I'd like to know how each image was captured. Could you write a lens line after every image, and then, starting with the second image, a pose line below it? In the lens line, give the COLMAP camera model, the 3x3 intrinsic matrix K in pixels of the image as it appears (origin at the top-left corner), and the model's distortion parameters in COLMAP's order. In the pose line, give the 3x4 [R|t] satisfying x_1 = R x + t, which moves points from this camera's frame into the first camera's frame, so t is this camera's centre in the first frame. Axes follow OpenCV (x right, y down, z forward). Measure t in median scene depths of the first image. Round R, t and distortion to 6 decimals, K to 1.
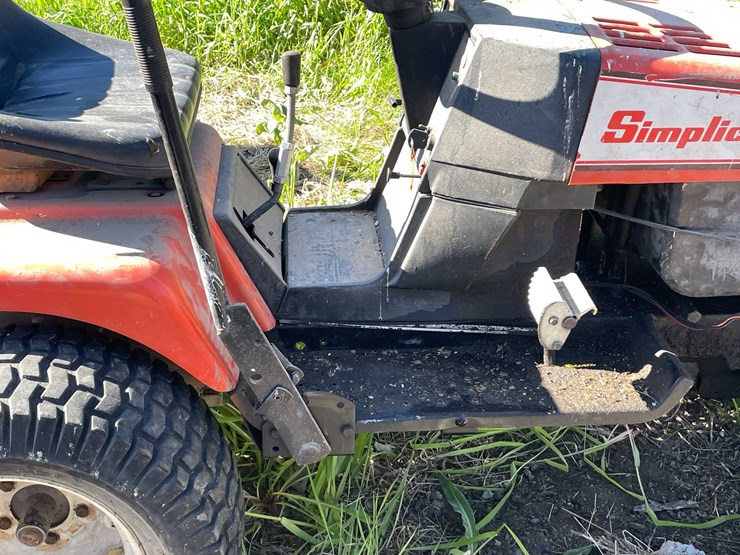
lens RADIAL K [[961.6, 0, 370.0], [0, 961.6, 277.5], [0, 0, 1]] dist [0.138309, -0.339309]
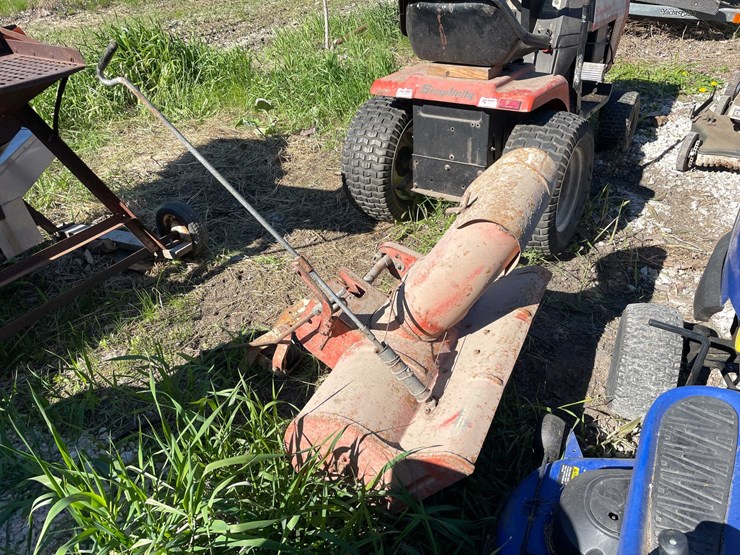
lens RADIAL K [[586.3, 0, 377.9], [0, 586.3, 290.2], [0, 0, 1]] dist [0.054417, -0.083995]
pose [[0.622556, -0.450226, 0.640094, -1.940832], [0.398552, 0.886320, 0.235783, -0.079148], [-0.673484, 0.108323, 0.731222, 0.088420]]
